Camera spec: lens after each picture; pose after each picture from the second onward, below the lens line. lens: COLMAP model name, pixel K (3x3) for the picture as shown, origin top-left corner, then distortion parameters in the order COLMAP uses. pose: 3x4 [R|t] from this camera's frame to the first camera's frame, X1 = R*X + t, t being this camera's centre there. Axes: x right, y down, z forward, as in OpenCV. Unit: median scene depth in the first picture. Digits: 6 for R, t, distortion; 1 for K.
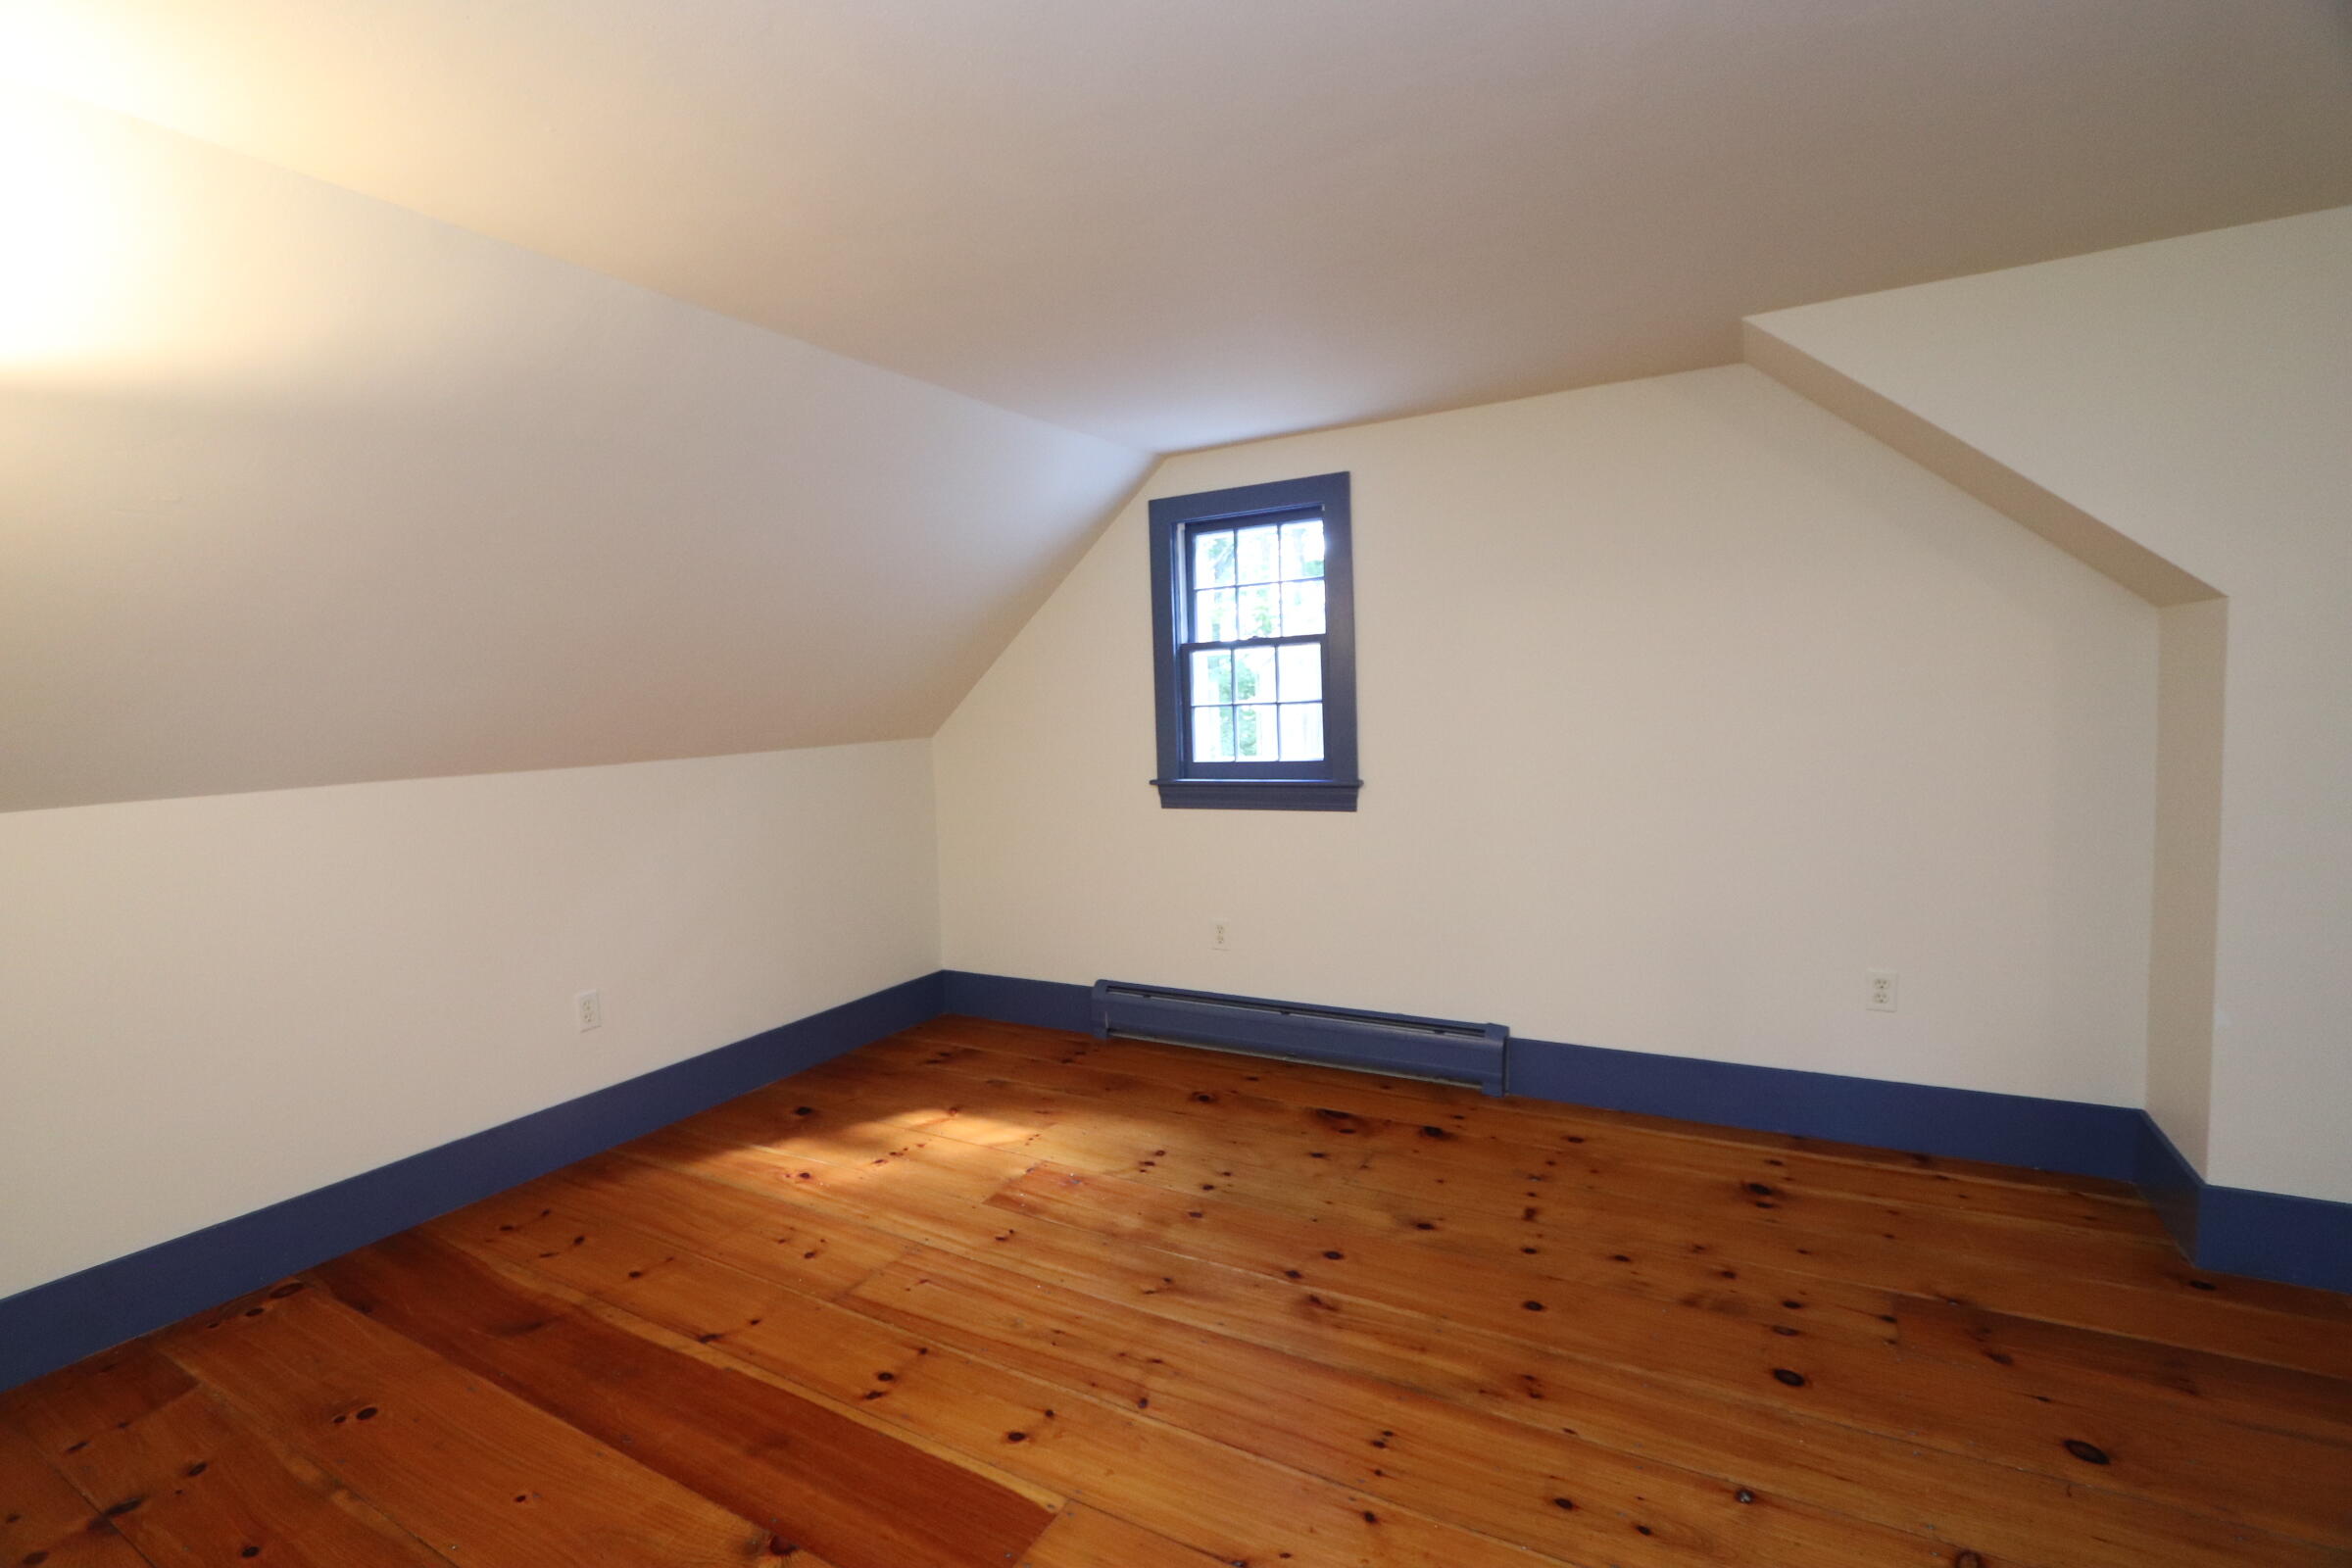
lens RADIAL K [[1076.3, 0, 1167.0], [0, 1076.3, 780.6], [0, 0, 1]] dist [-0.013183, 0.000225]
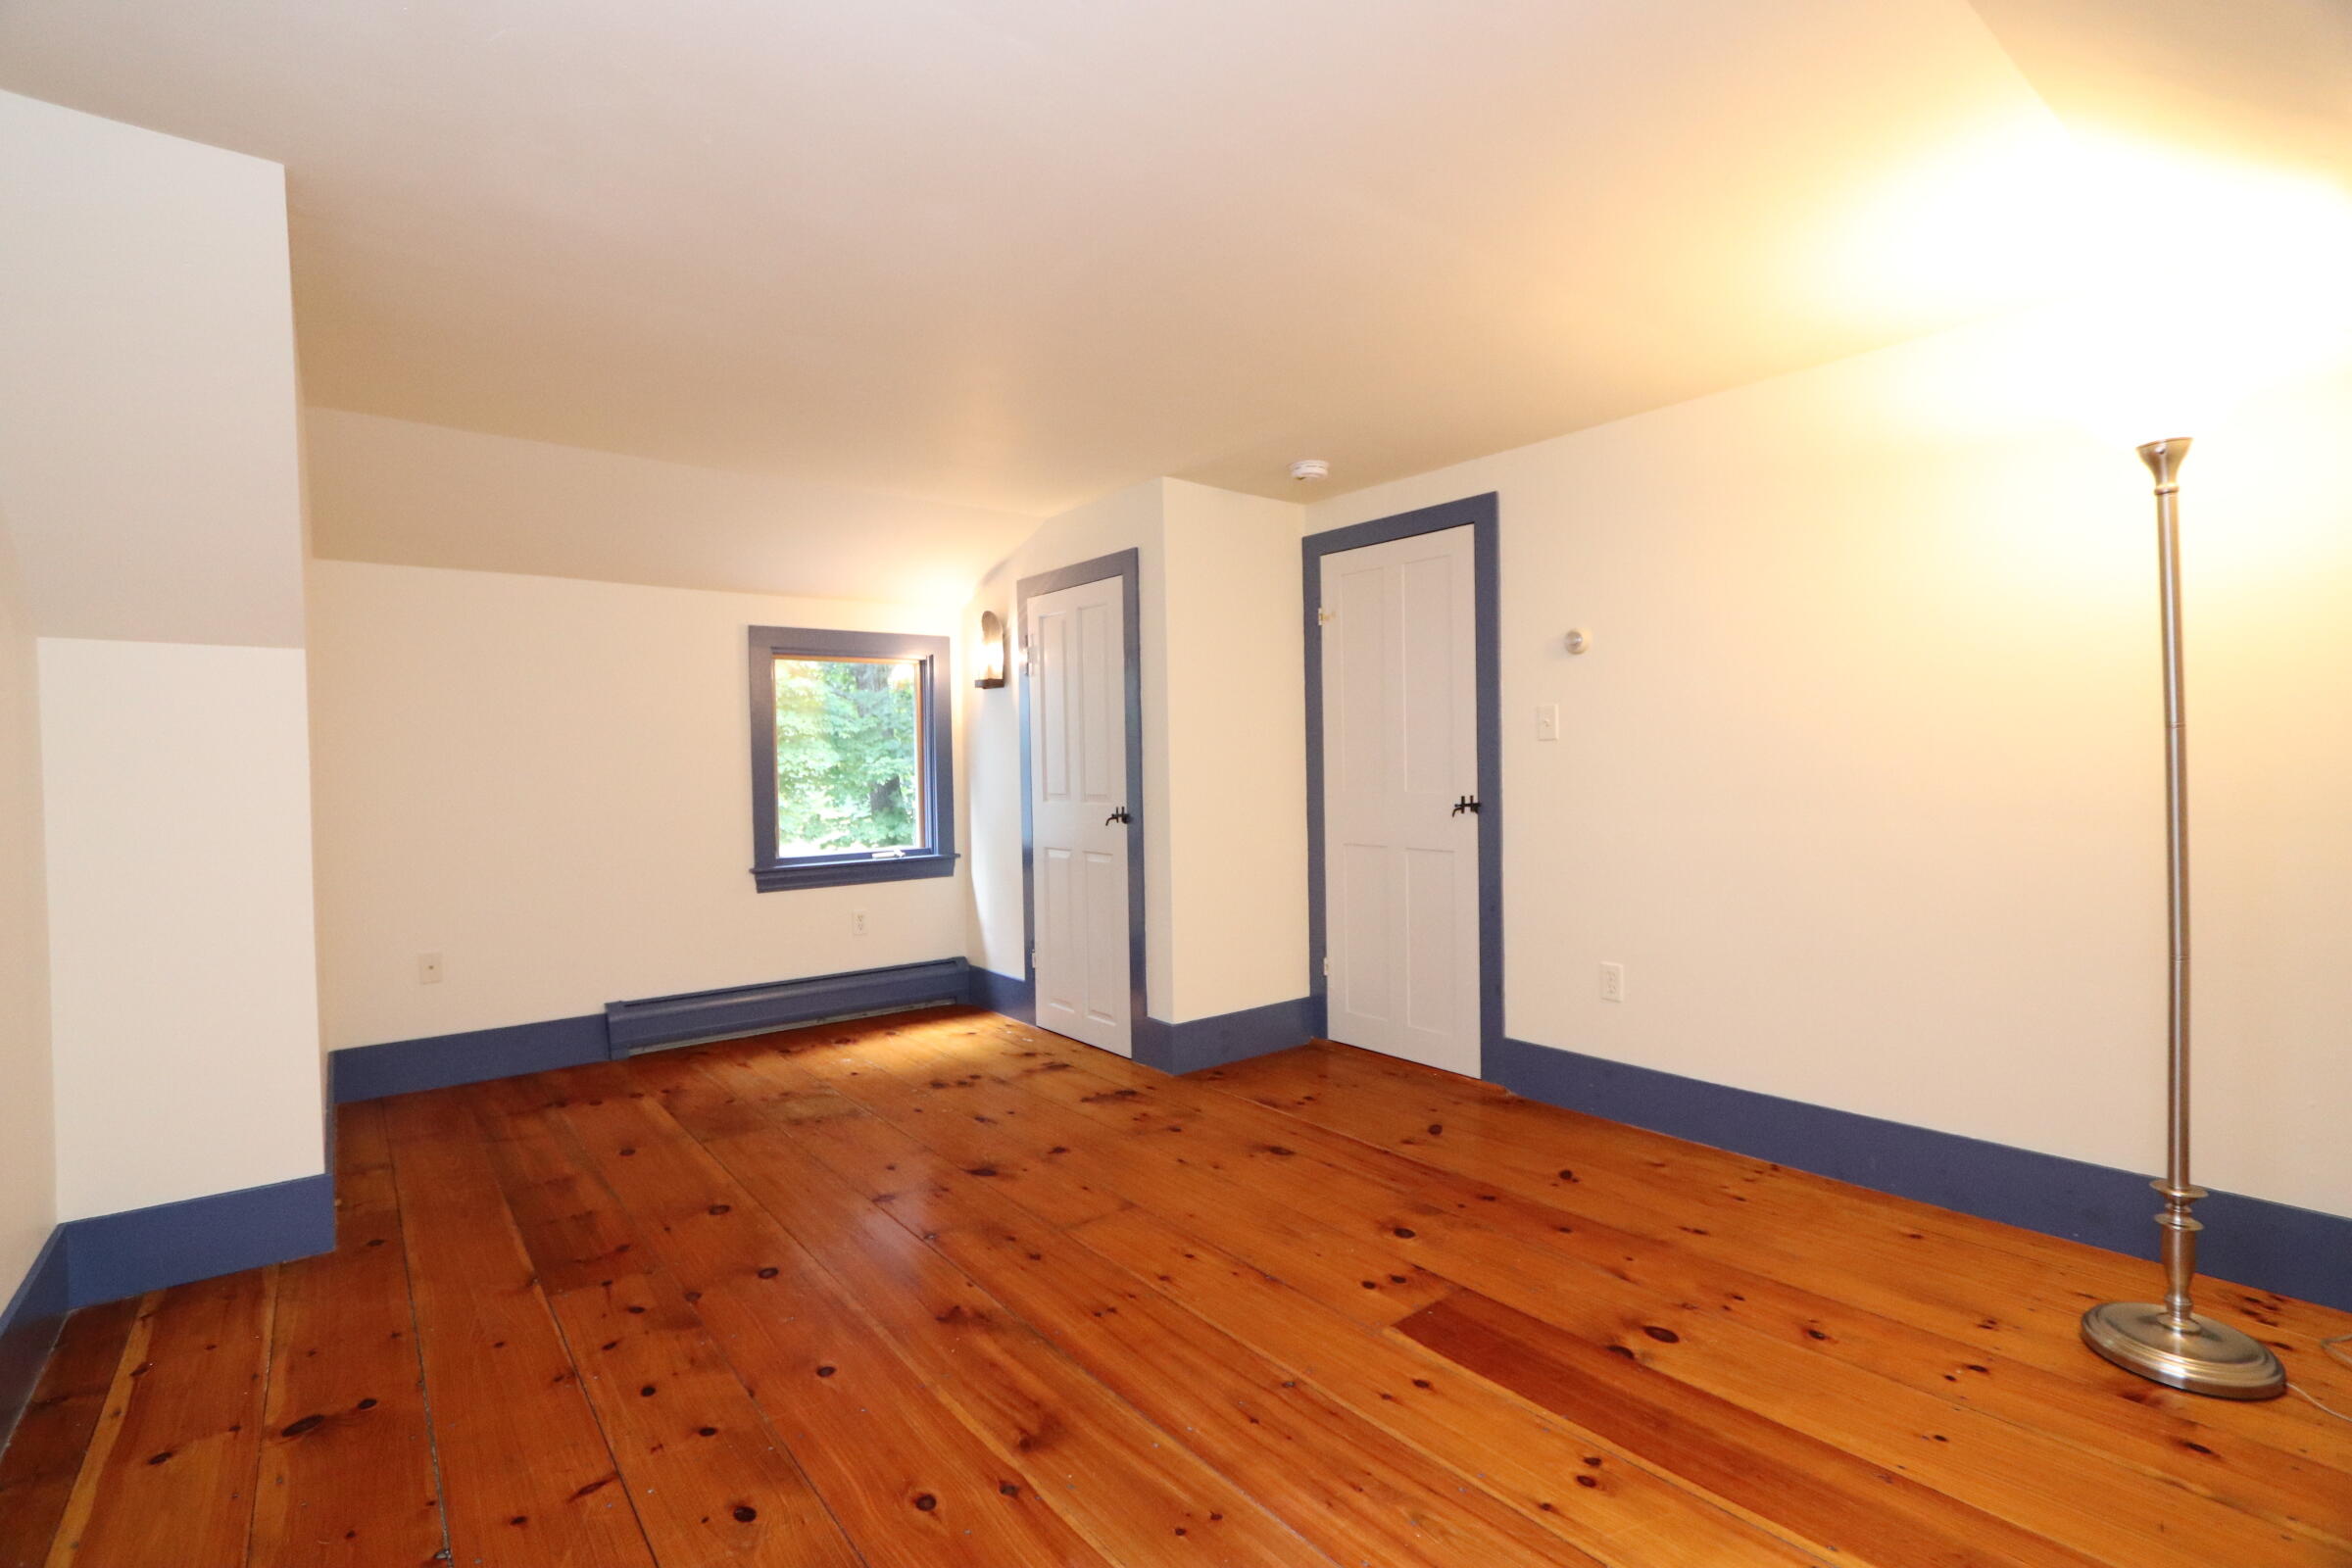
lens RADIAL K [[1076.3, 0, 1167.0], [0, 1076.3, 780.6], [0, 0, 1]] dist [-0.013183, 0.000225]
pose [[-0.922842, 0.047719, 0.382211, -0.281712], [0.083296, 0.993540, 0.077074, -0.040317], [-0.376064, 0.102964, -0.920855, 1.665780]]
